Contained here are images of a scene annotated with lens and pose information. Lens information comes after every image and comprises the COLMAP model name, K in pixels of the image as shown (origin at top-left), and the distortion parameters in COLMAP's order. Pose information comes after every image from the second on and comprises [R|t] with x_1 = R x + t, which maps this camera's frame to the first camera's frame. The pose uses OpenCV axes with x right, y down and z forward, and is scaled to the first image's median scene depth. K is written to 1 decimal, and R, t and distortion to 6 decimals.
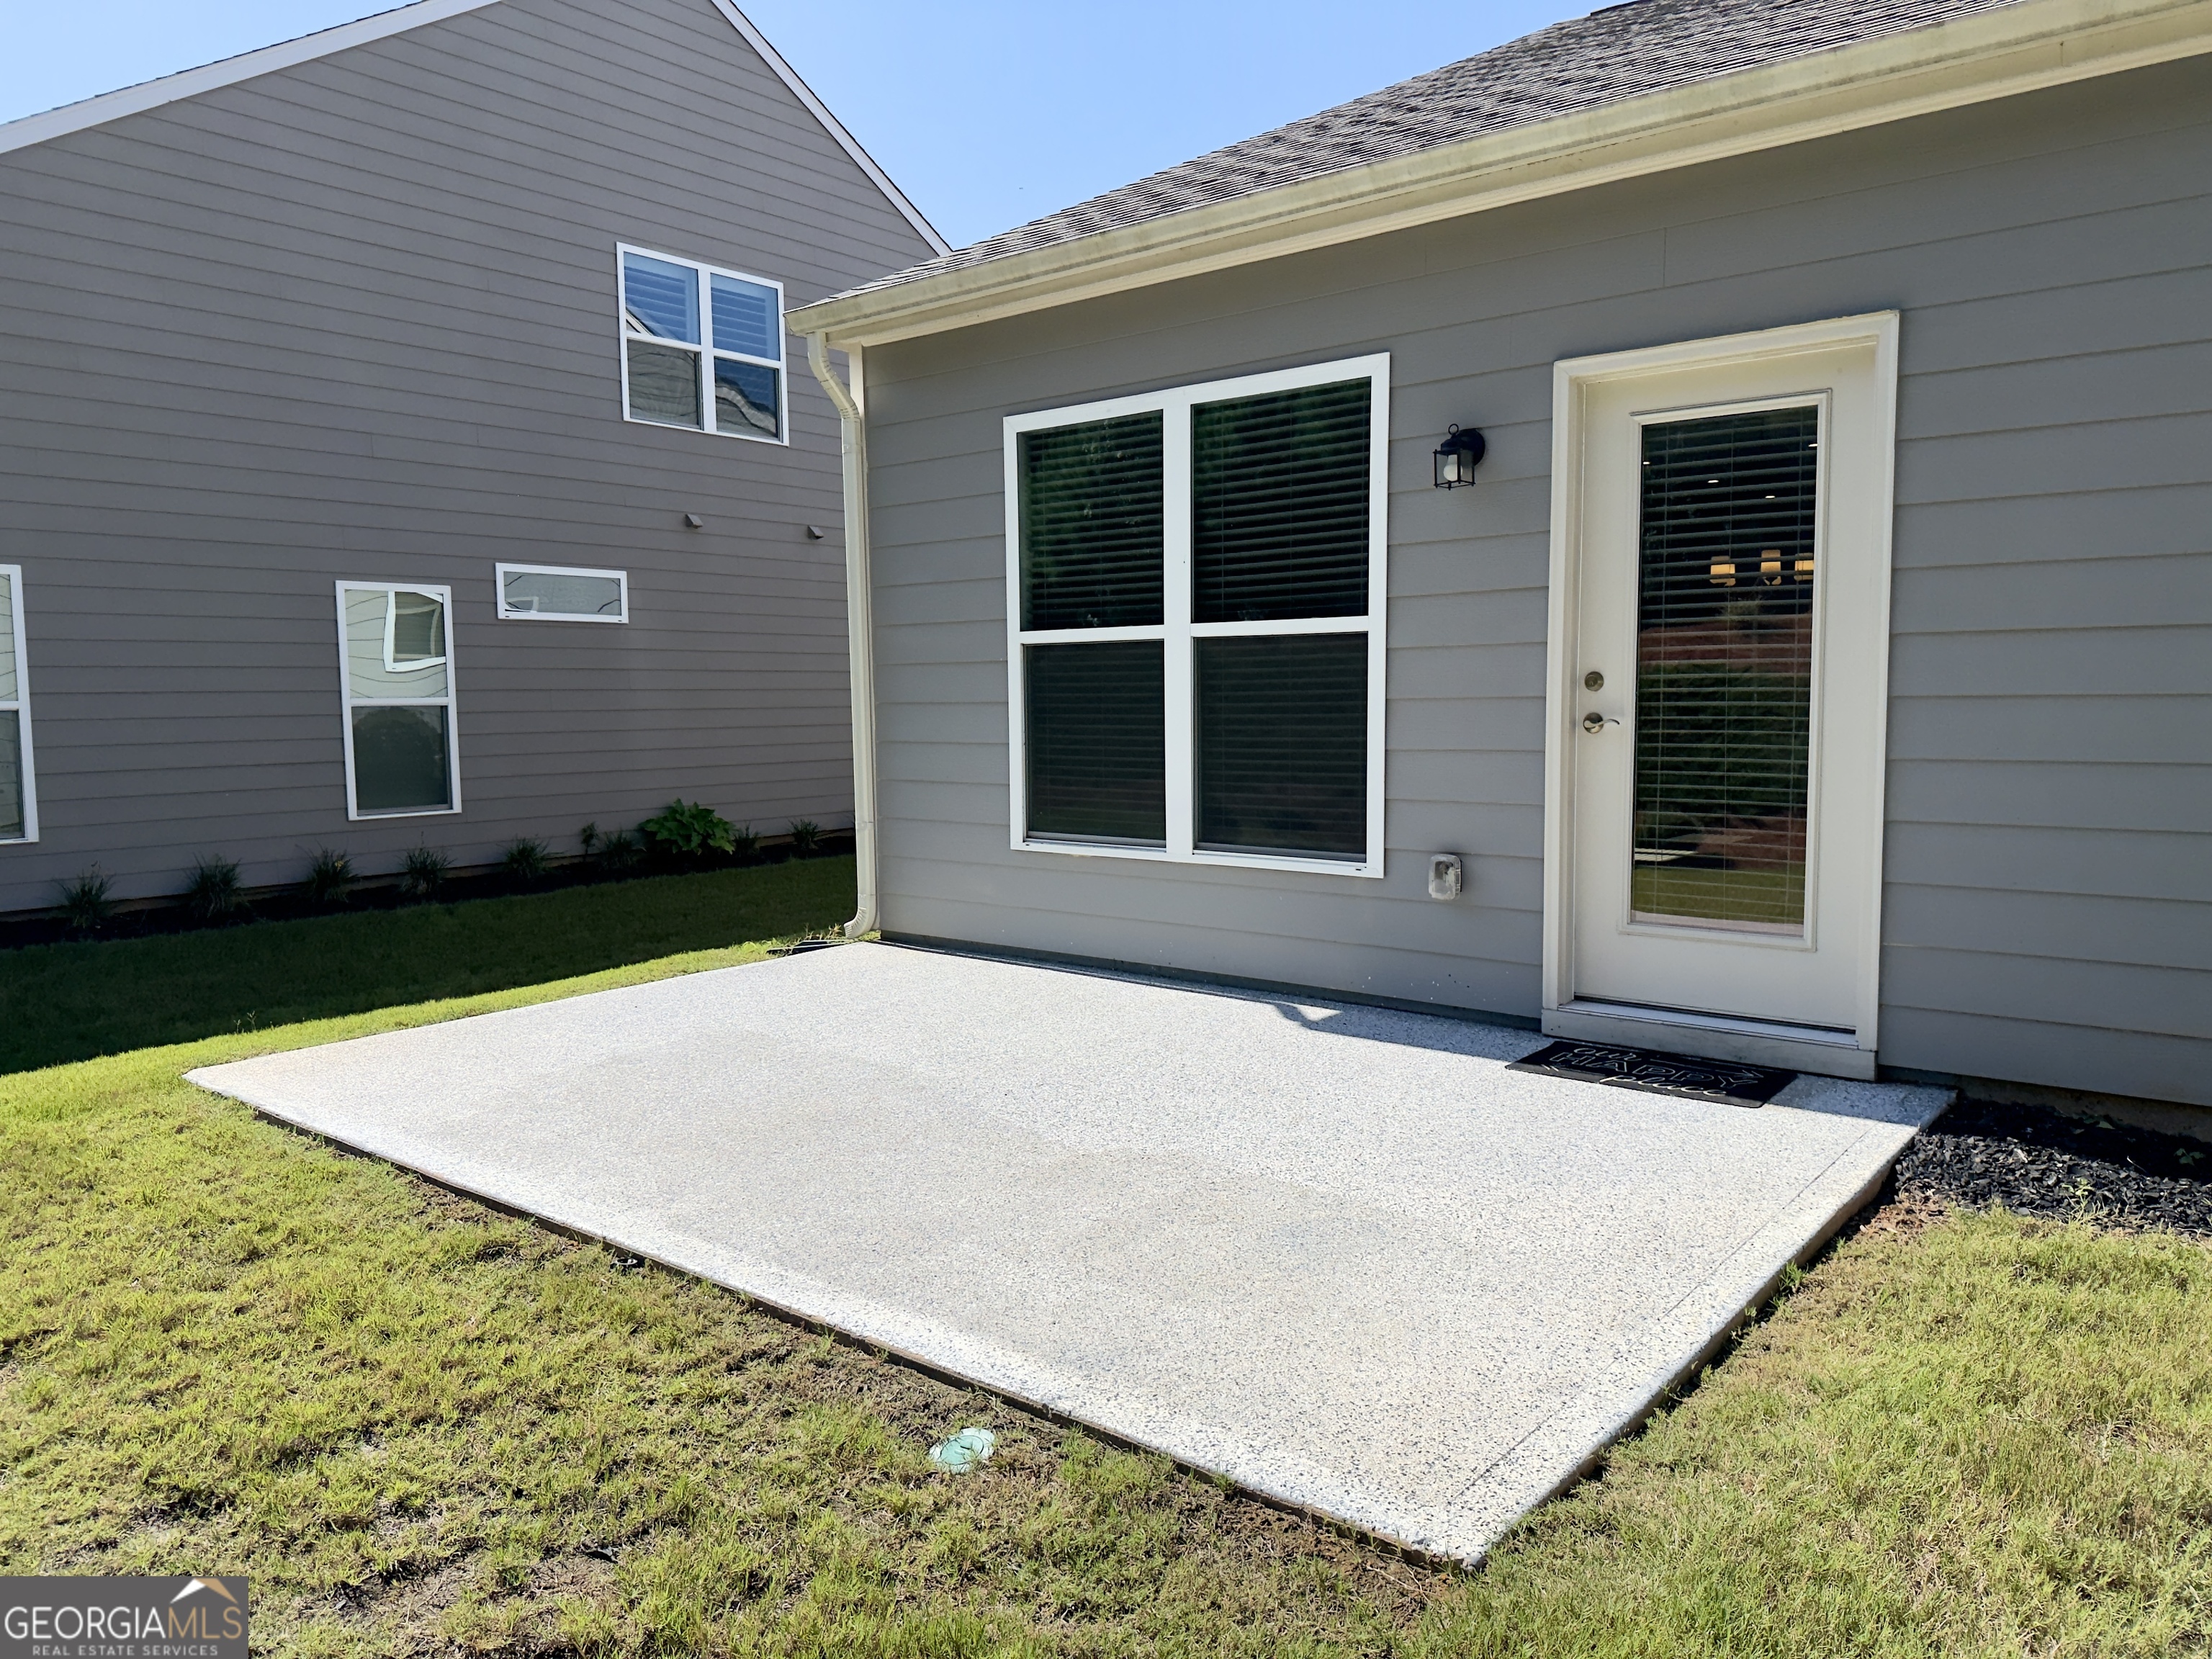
lens RADIAL K [[1547.1, 0, 1106.0], [0, 1547.1, 829.5], [0, 0, 1]] dist [0.124327, -0.222364]
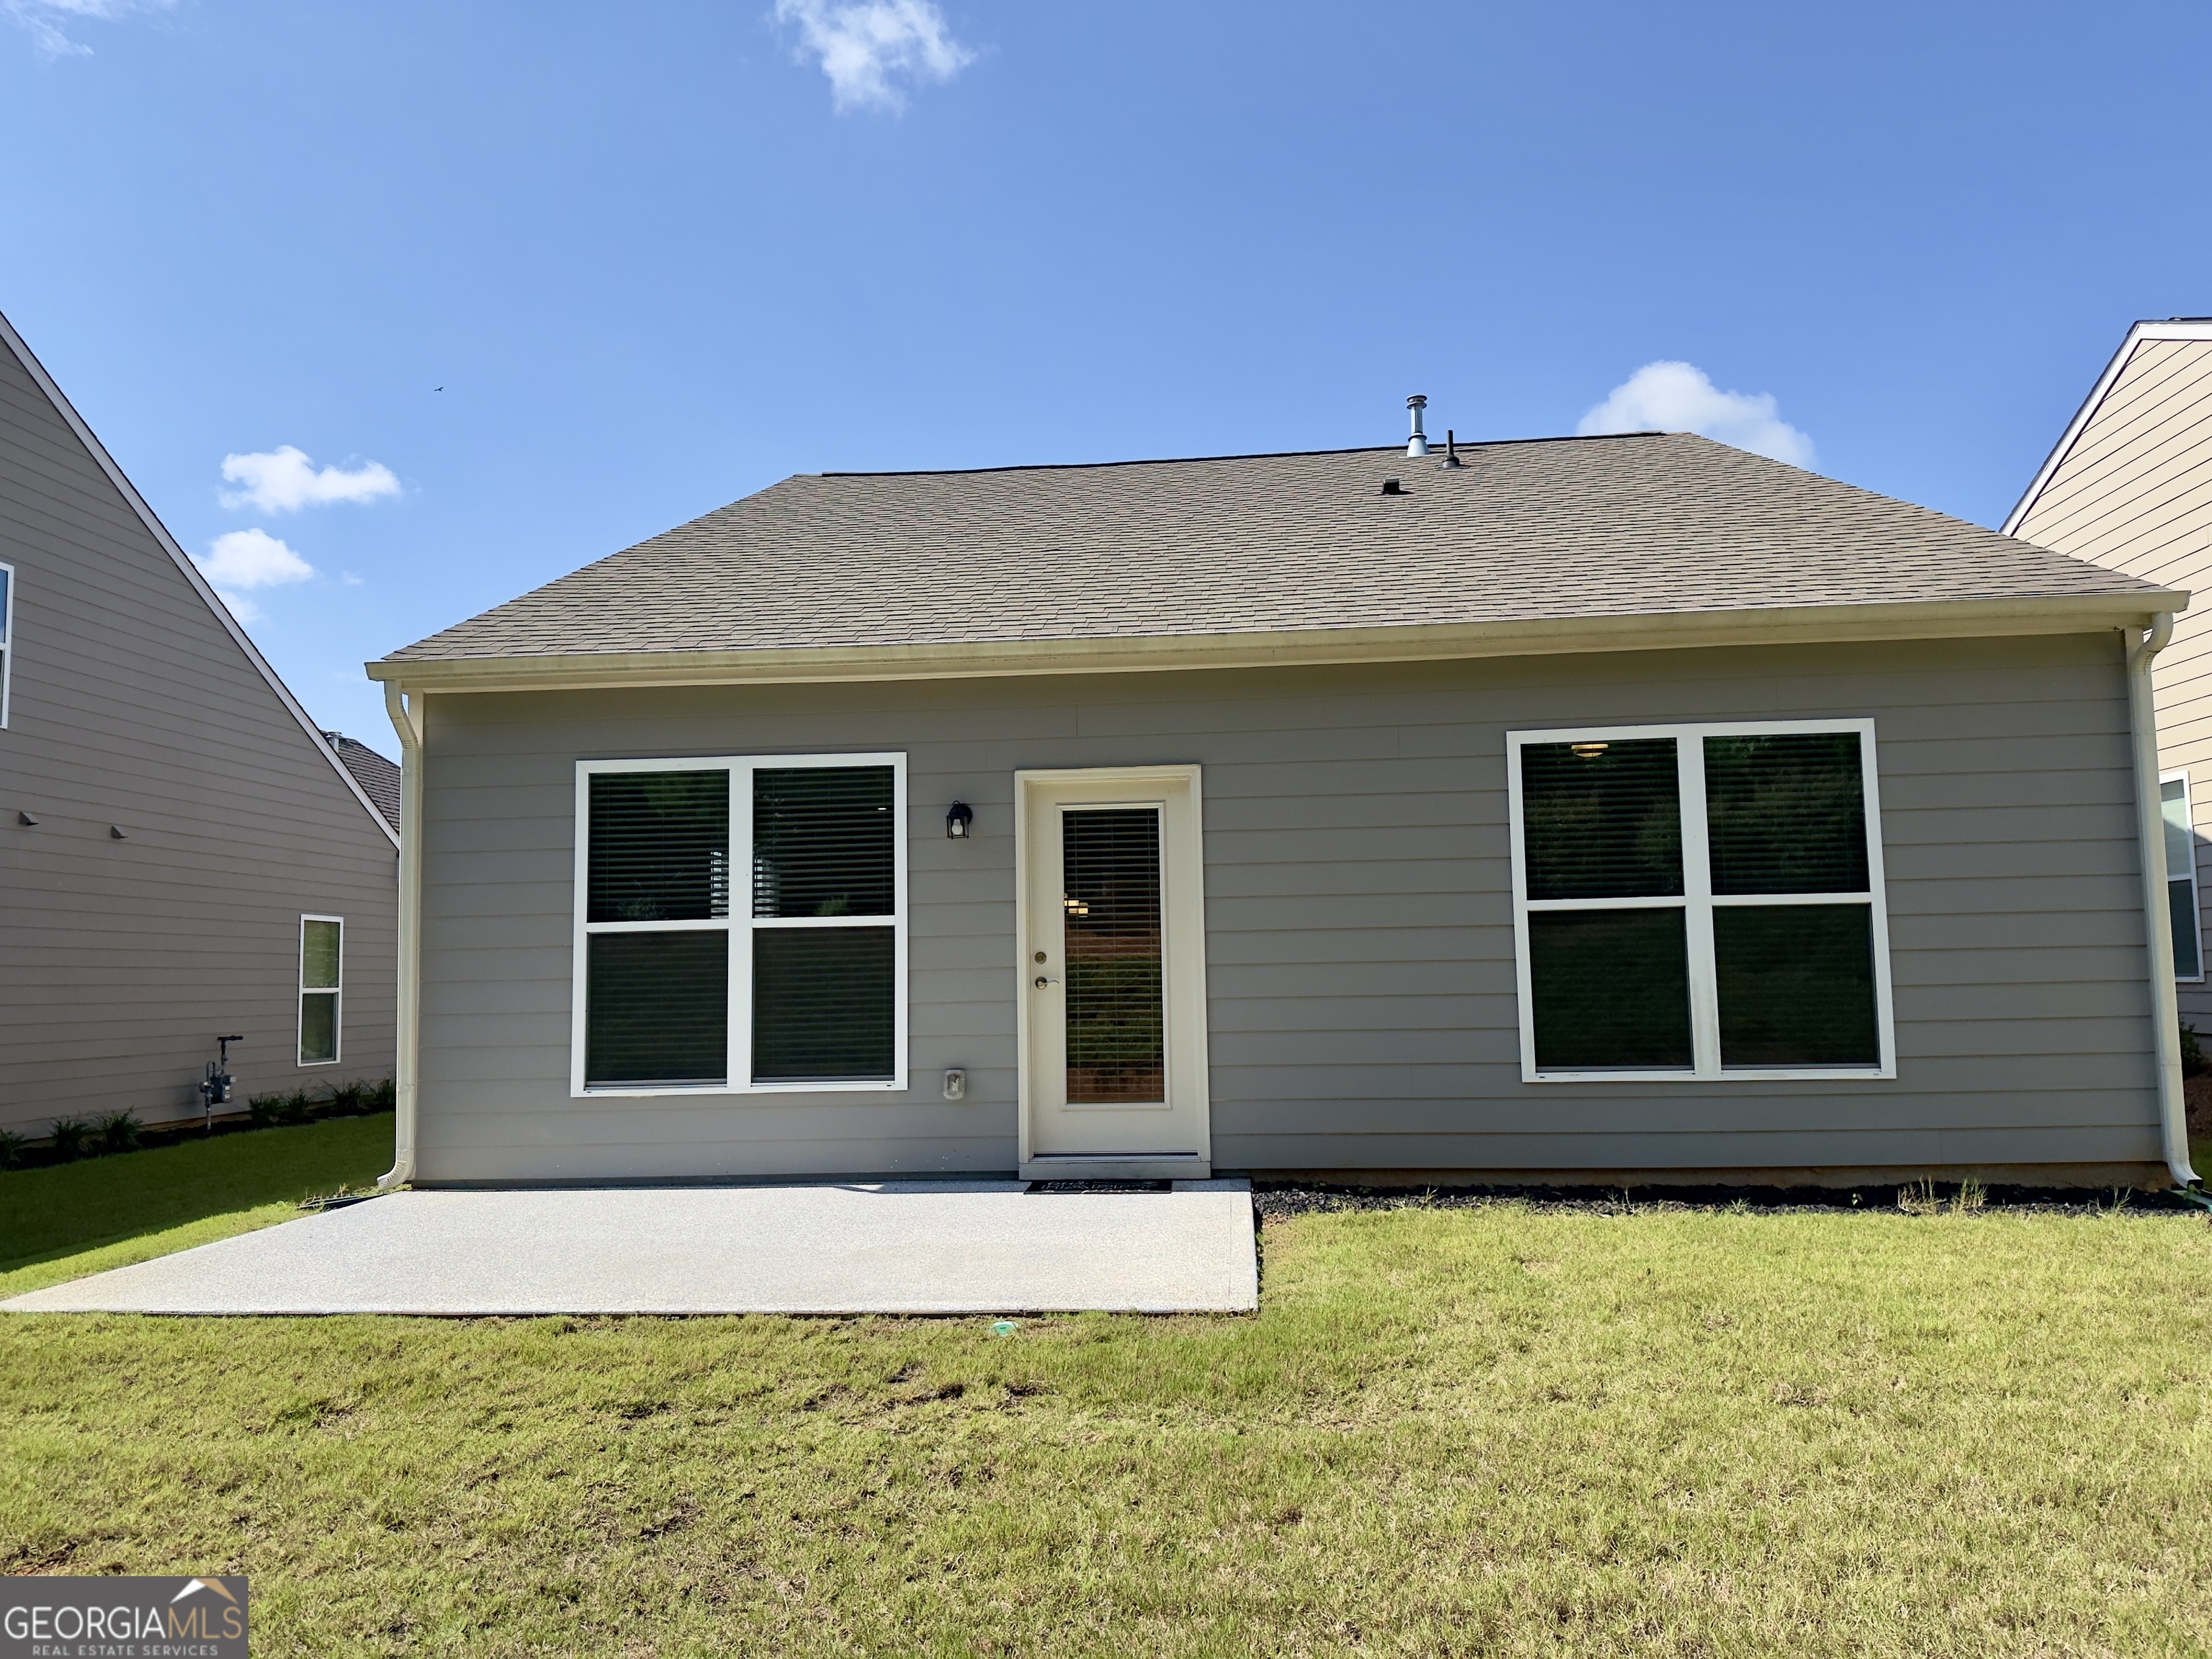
lens RADIAL K [[1547.1, 0, 1106.0], [0, 1547.1, 829.5], [0, 0, 1]] dist [0.124327, -0.222364]
pose [[0.832767, 0.052204, 0.551157, -0.503875], [0.057129, 0.982127, -0.179343, 0.065055], [-0.550669, 0.180838, 0.814900, -0.372193]]
